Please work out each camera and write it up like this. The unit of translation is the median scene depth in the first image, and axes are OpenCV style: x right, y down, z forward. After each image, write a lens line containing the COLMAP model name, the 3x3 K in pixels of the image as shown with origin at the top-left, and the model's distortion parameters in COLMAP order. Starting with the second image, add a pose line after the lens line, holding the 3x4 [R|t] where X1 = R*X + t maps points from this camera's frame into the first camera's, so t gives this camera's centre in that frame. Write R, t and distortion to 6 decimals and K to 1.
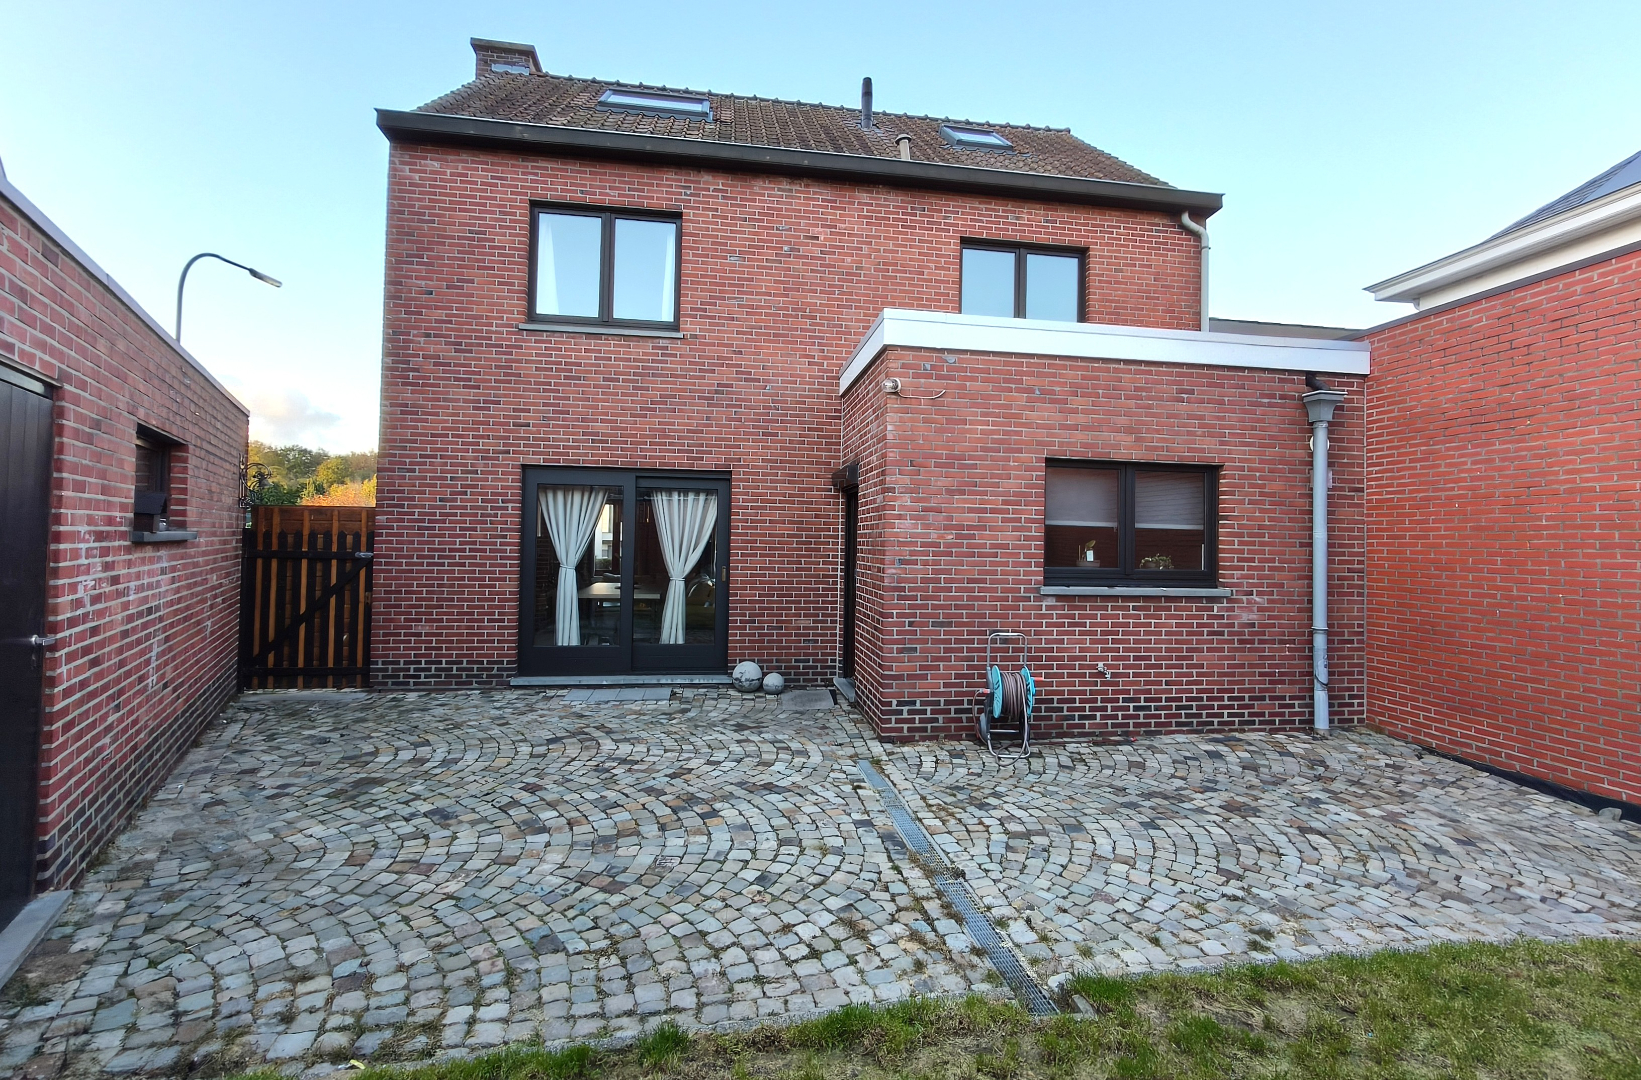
lens RADIAL K [[821.2, 0, 820.5], [0, 821.2, 540.0], [0, 0, 1]] dist [-0.000210, 0.000195]
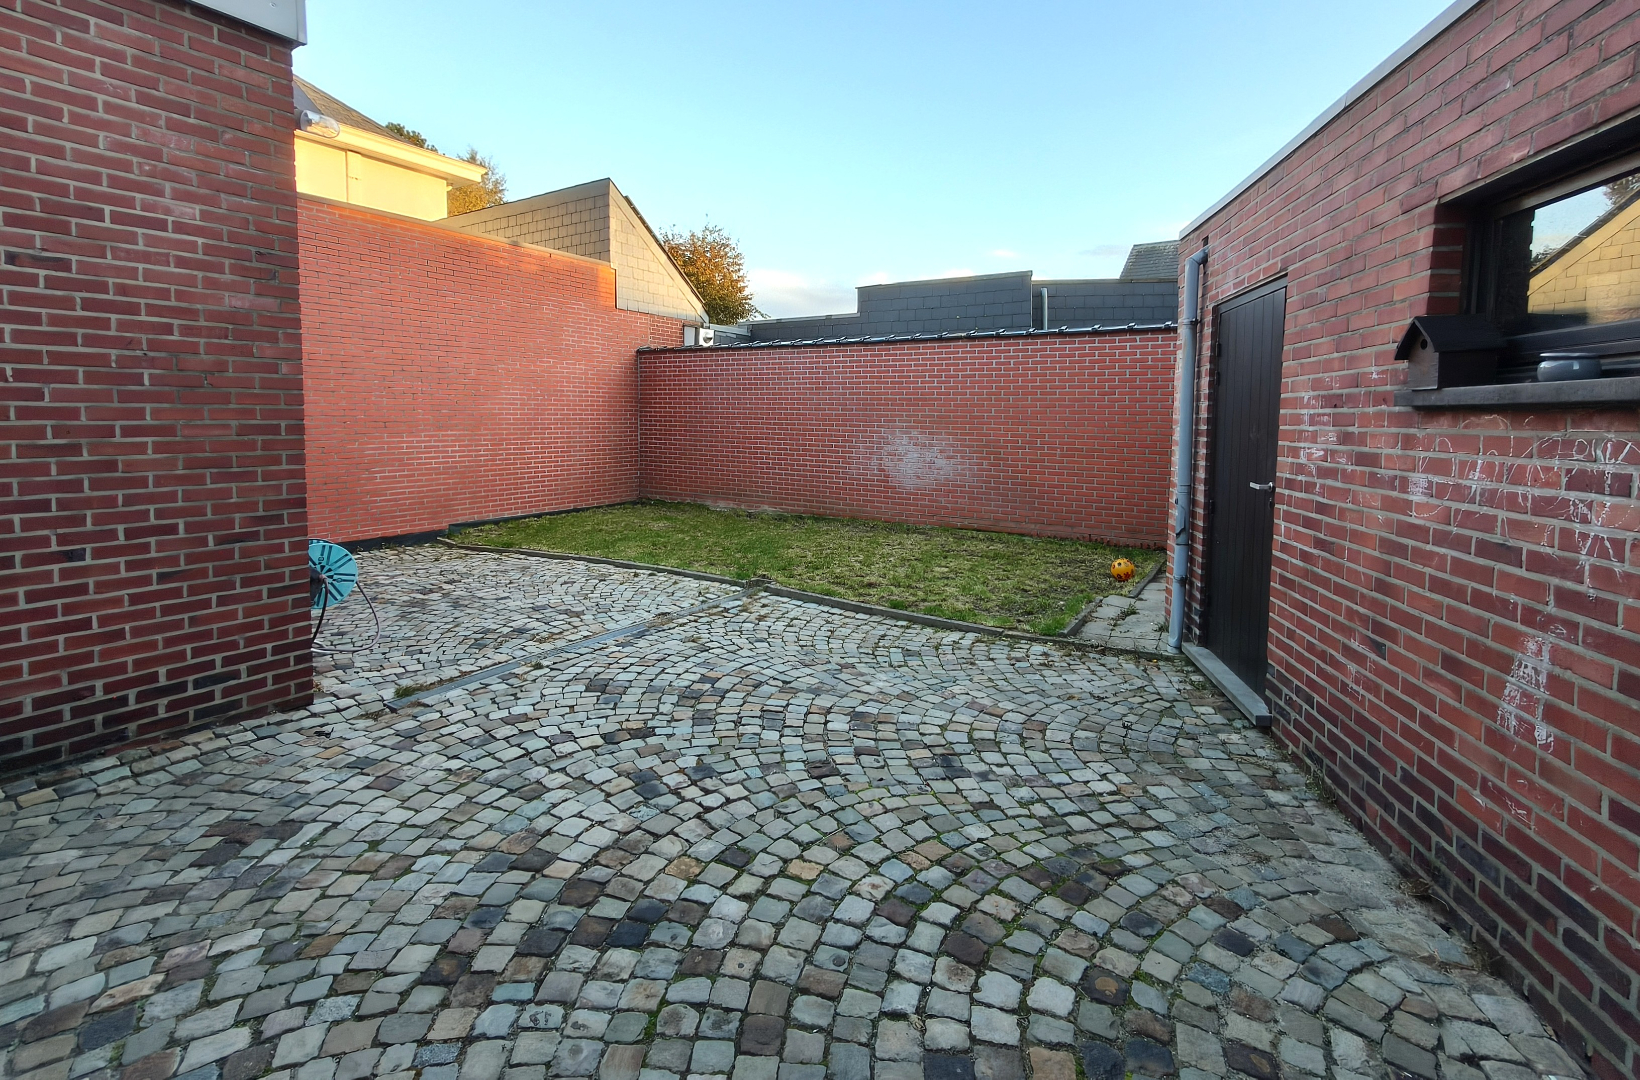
lens RADIAL K [[820.7, 0, 820.0], [0, 820.7, 540.0], [0, 0, 1]] dist [-0.000210, 0.000195]
pose [[-0.786954, -0.117780, 0.605666, -0.862285], [-0.023371, 0.986598, 0.161490, 0.011126], [-0.616569, 0.112930, -0.779160, 1.764272]]
